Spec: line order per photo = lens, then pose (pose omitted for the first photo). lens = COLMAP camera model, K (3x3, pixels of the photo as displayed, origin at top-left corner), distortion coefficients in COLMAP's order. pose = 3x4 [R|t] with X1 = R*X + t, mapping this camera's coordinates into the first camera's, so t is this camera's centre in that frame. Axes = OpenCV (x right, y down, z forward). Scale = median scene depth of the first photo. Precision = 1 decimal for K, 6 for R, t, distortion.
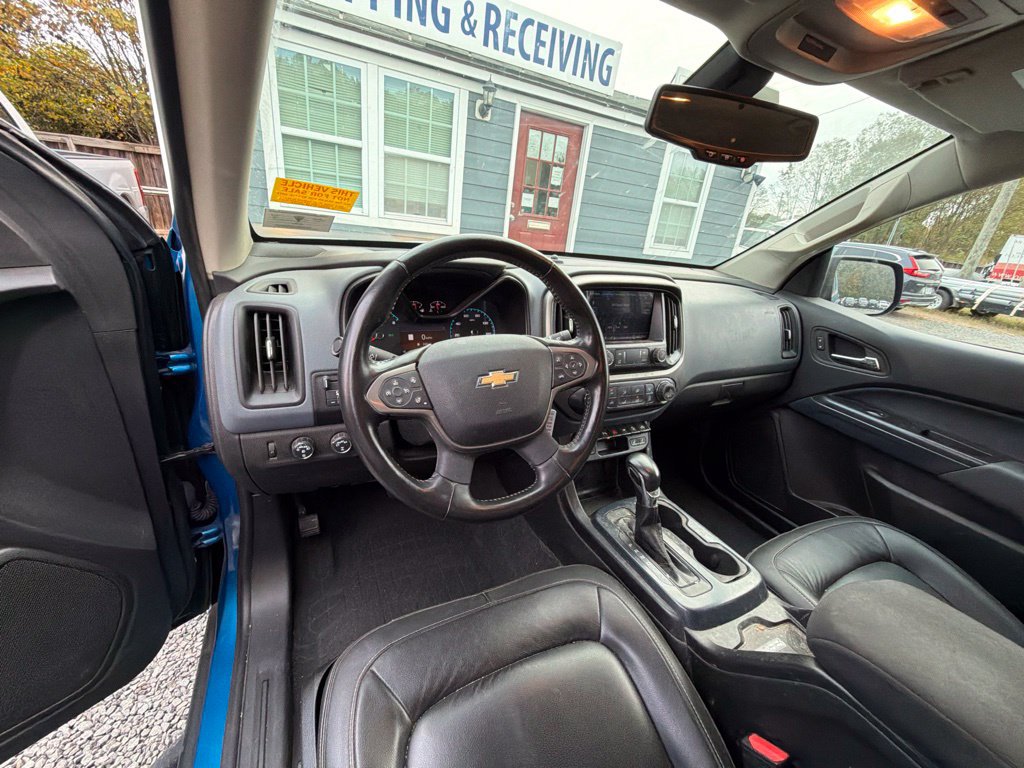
lens RADIAL K [[404.4, 0, 510.8], [0, 404.4, 384.8], [0, 0, 1]] dist [-0.005158, 0.000354]
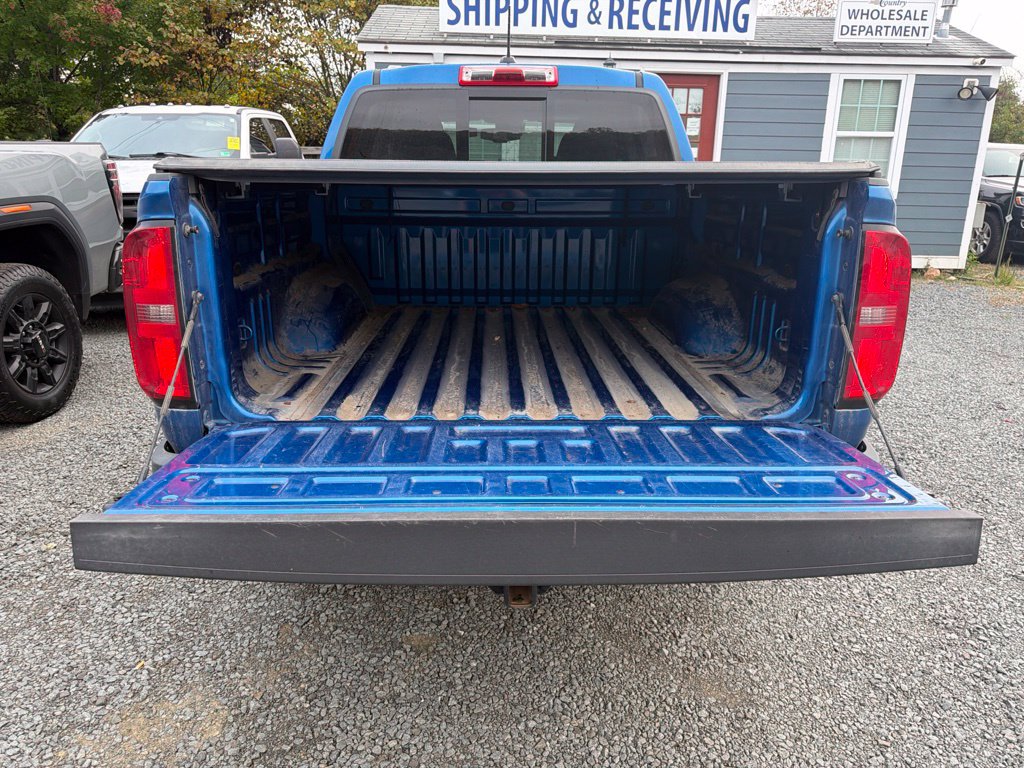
lens RADIAL K [[723.4, 0, 509.6], [0, 723.4, 389.1], [0, 0, 1]] dist [0.016321, -0.020707]
pose [[0.903353, 0.019585, -0.428451, 0.548866], [-0.082356, 0.988289, -0.128464, 0.426107], [0.420917, 0.151333, 0.894387, -0.754228]]
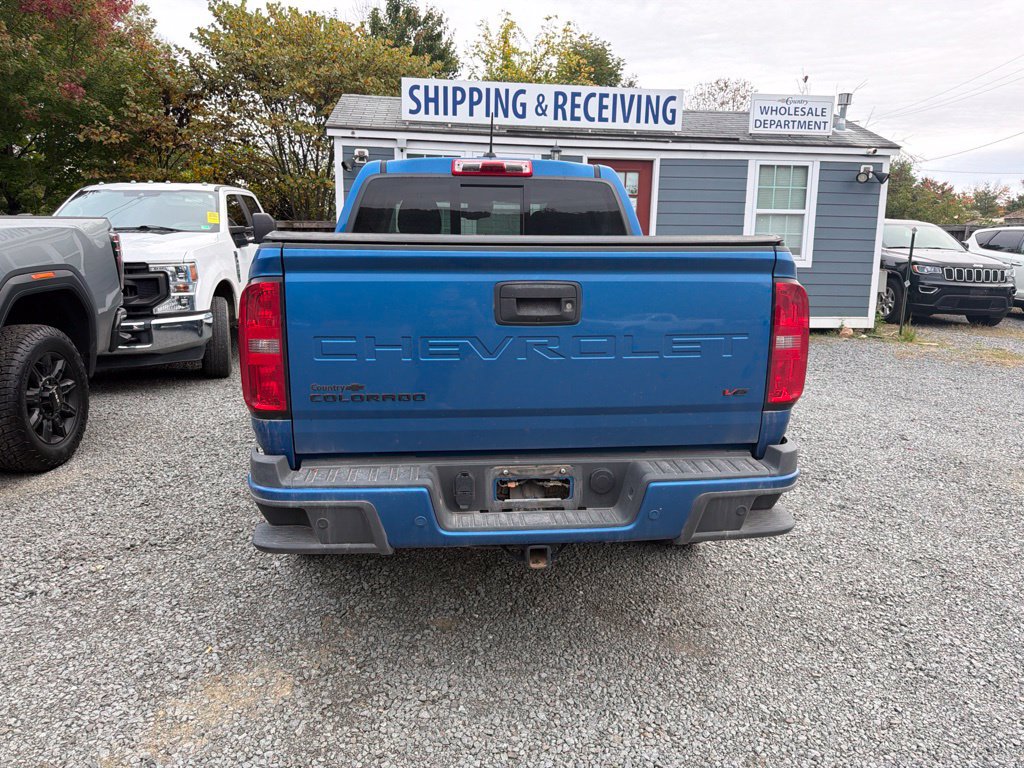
lens RADIAL K [[723.4, 0, 515.9], [0, 723.4, 380.6], [0, 0, 1]] dist [0.016321, -0.020707]
pose [[0.936583, -0.040274, -0.348124, 0.556113], [-0.046392, 0.970384, -0.237073, 0.483501], [0.347362, 0.238188, 0.906976, -0.879327]]
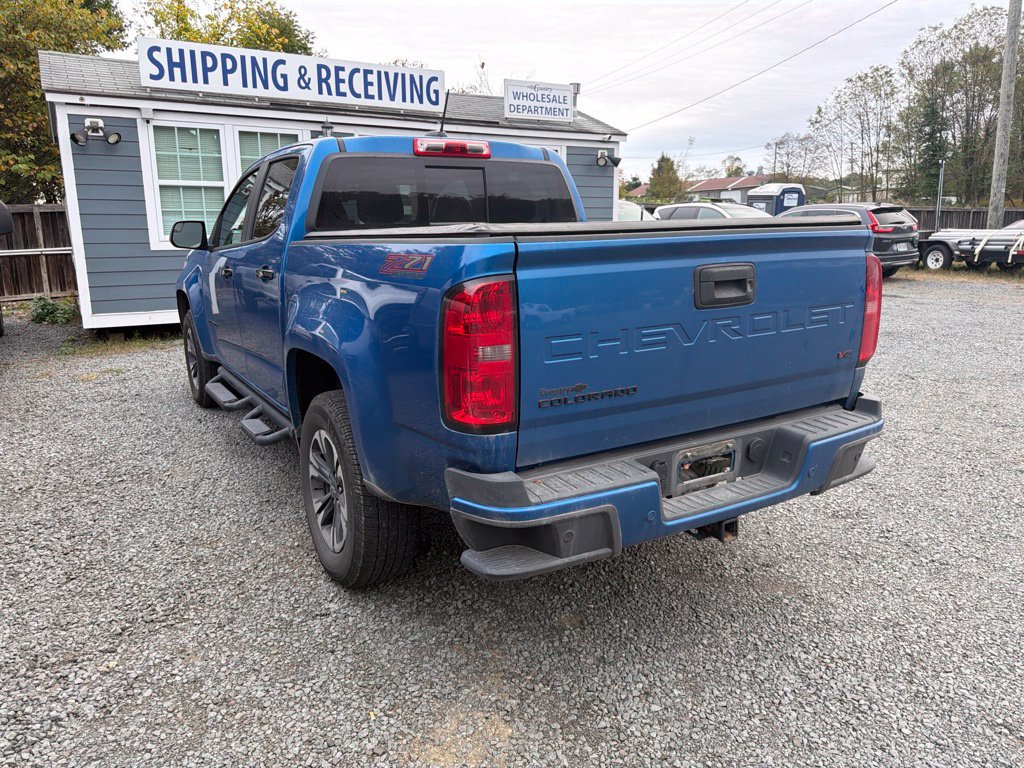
lens RADIAL K [[723.4, 0, 506.6], [0, 723.4, 384.8], [0, 0, 1]] dist [0.016321, -0.020707]
pose [[0.987923, -0.143228, 0.059118, 0.221297], [0.151810, 0.971096, -0.184190, 0.453382], [-0.031028, 0.190940, 0.981111, -0.918219]]
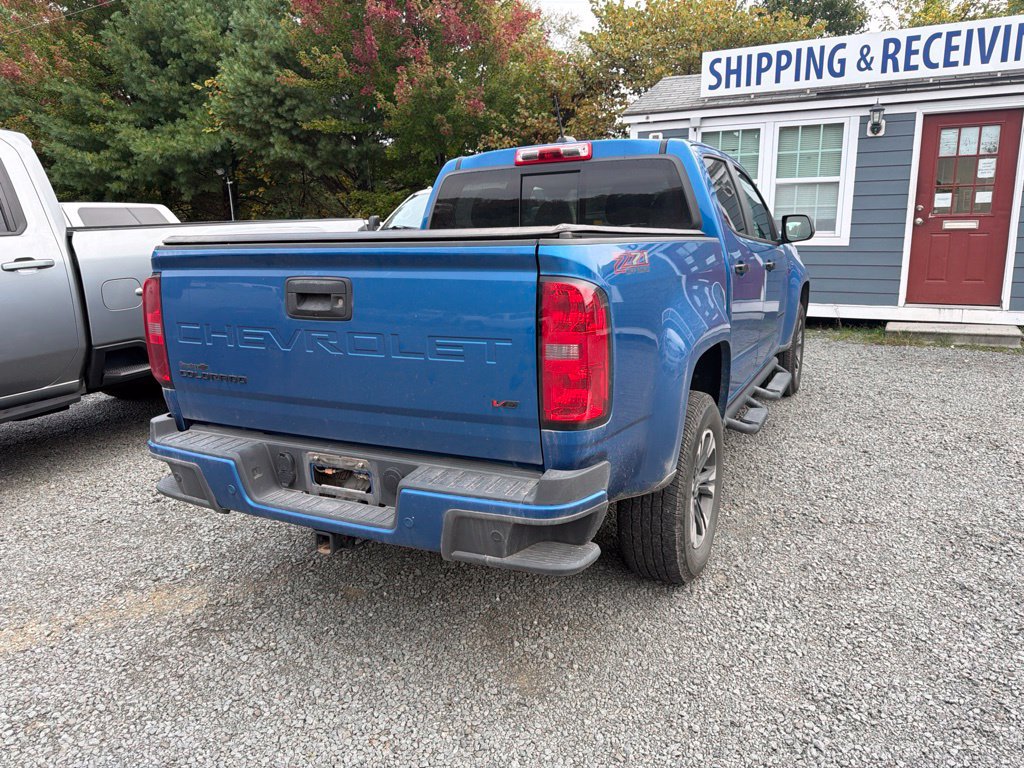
lens RADIAL K [[723.4, 0, 512.3], [0, 723.4, 385.3], [0, 0, 1]] dist [0.016321, -0.020707]
pose [[0.595474, 0.040723, -0.802342, 0.882684], [-0.235631, 0.963644, -0.125969, 0.408088], [0.768042, 0.264068, 0.583421, -0.624704]]
